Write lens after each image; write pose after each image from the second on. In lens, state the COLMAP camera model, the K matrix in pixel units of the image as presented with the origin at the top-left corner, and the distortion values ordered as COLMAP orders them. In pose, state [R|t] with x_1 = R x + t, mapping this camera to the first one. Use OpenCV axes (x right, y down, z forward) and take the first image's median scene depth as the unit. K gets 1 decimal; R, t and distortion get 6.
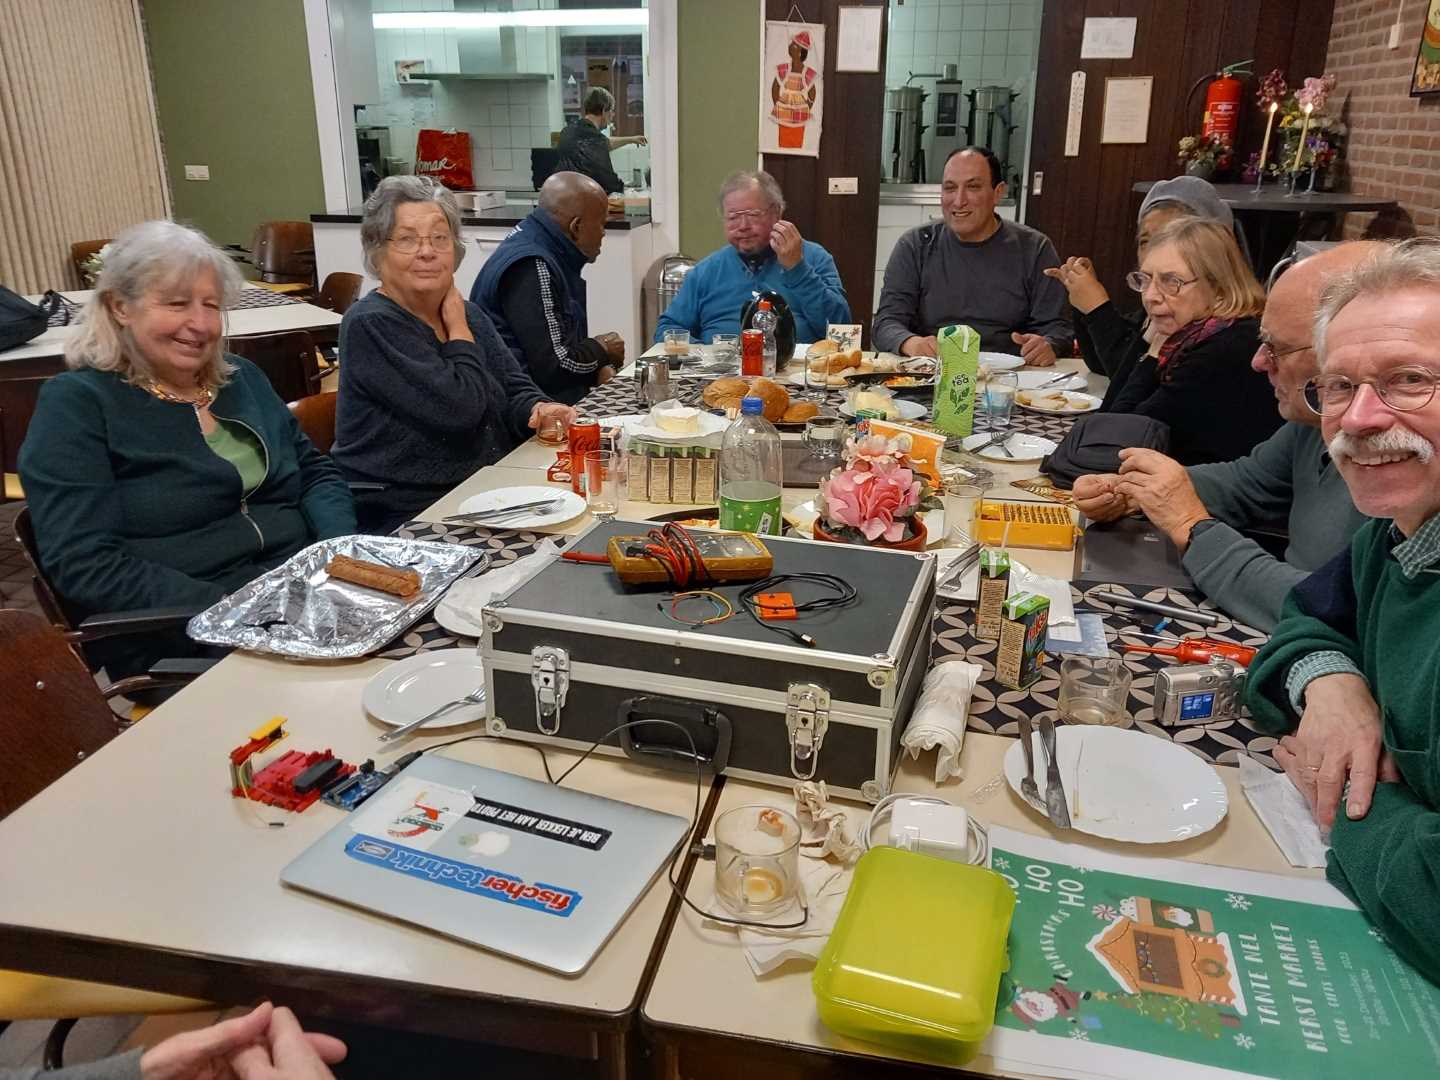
lens RADIAL K [[1146.6, 0, 719.1], [0, 1146.6, 506.3], [0, 0, 1]] dist [0.005136, -0.009218]
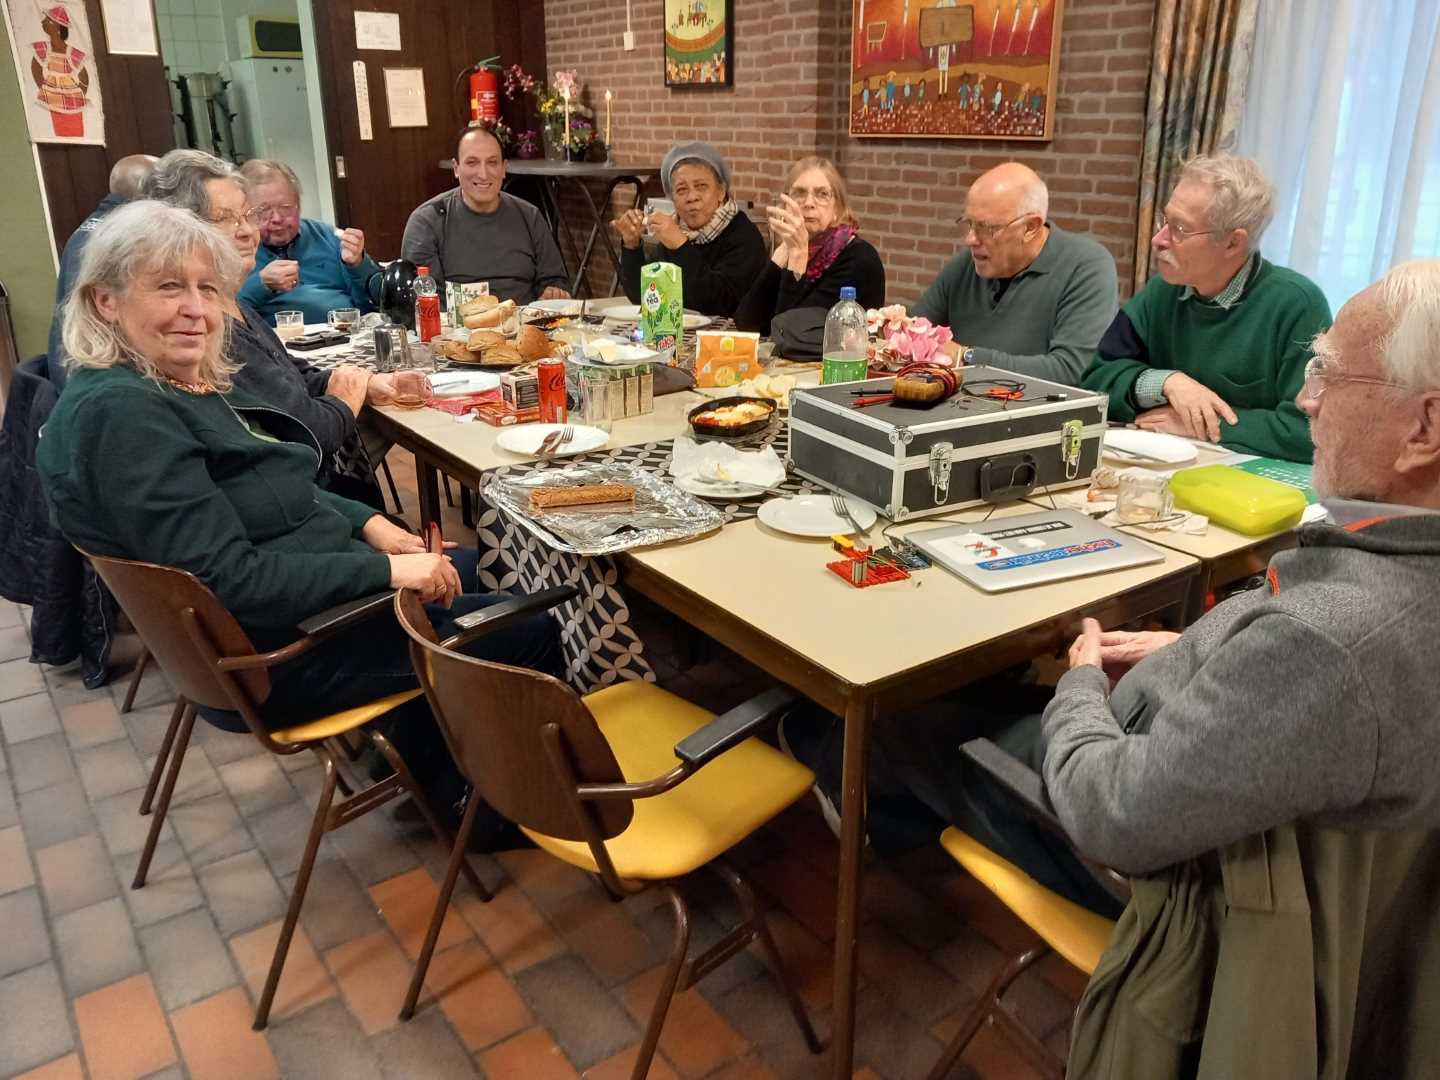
lens RADIAL K [[1143.5, 0, 724.3], [0, 1143.5, 504.7], [0, 0, 1]] dist [0.004686, 0.013405]
pose [[0.687637, -0.239636, 0.685368, -0.319966], [0.236031, 0.966471, 0.101110, -0.004092], [-0.686618, 0.092242, 0.721143, 0.028267]]
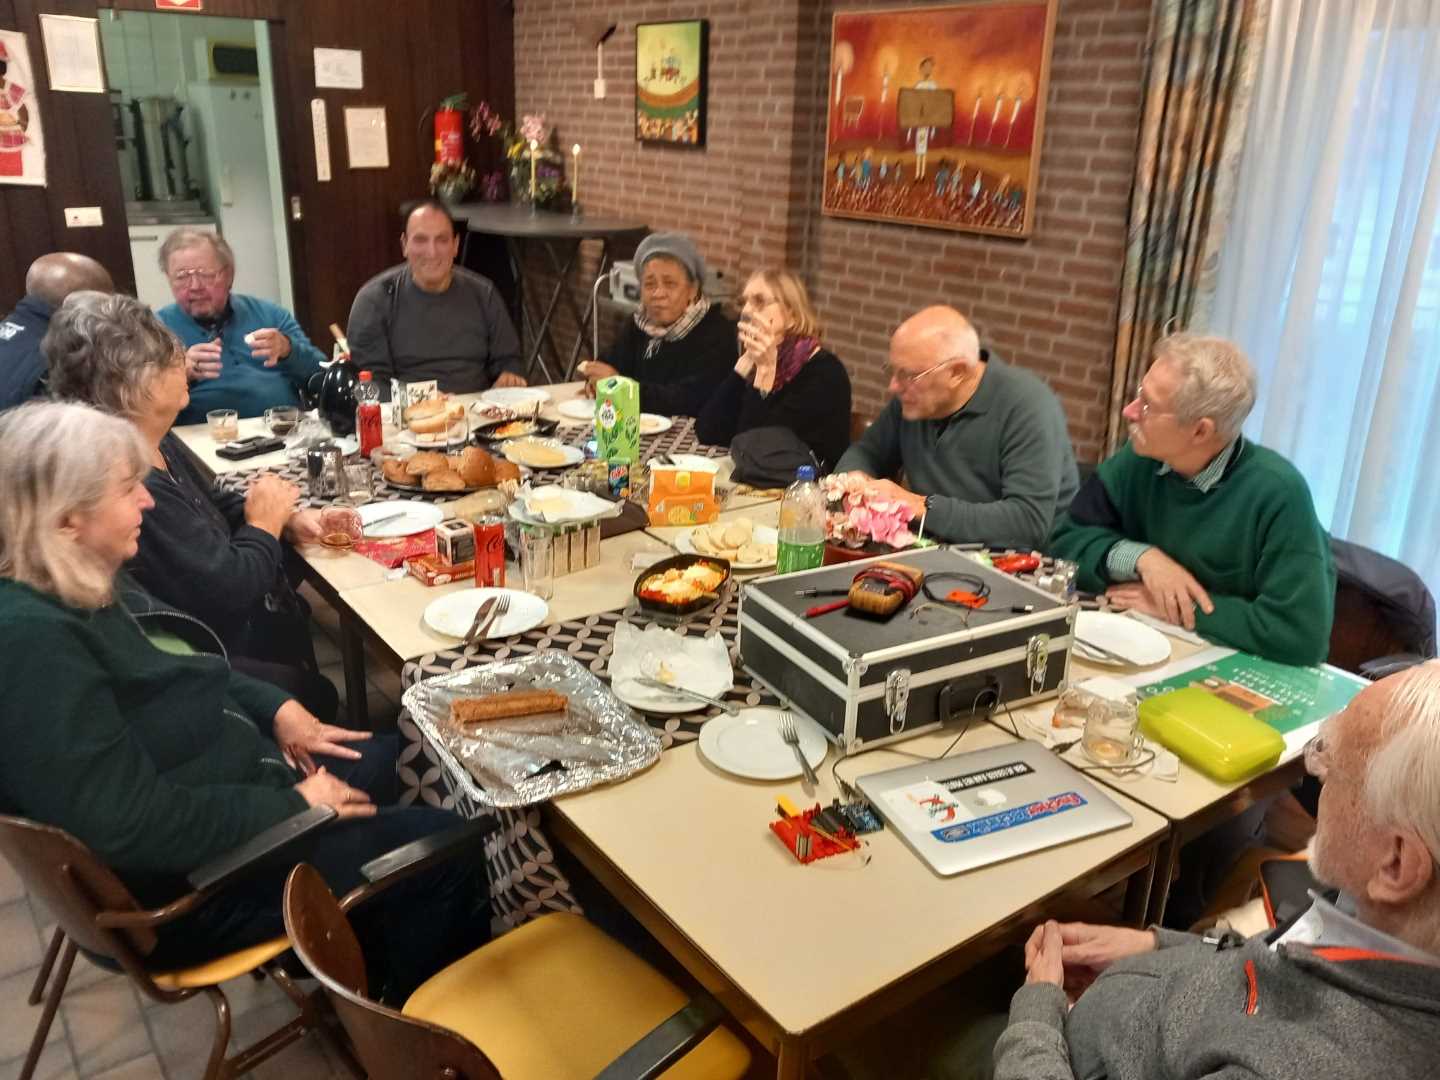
lens RADIAL K [[1154.1, 0, 724.7], [0, 1154.1, 520.0], [0, 0, 1]] dist [0.008295, 0.004123]
pose [[0.676731, -0.229748, 0.699465, -0.282959], [0.209596, 0.970870, 0.116111, -0.060659], [-0.705766, 0.068029, 0.705172, 0.033734]]
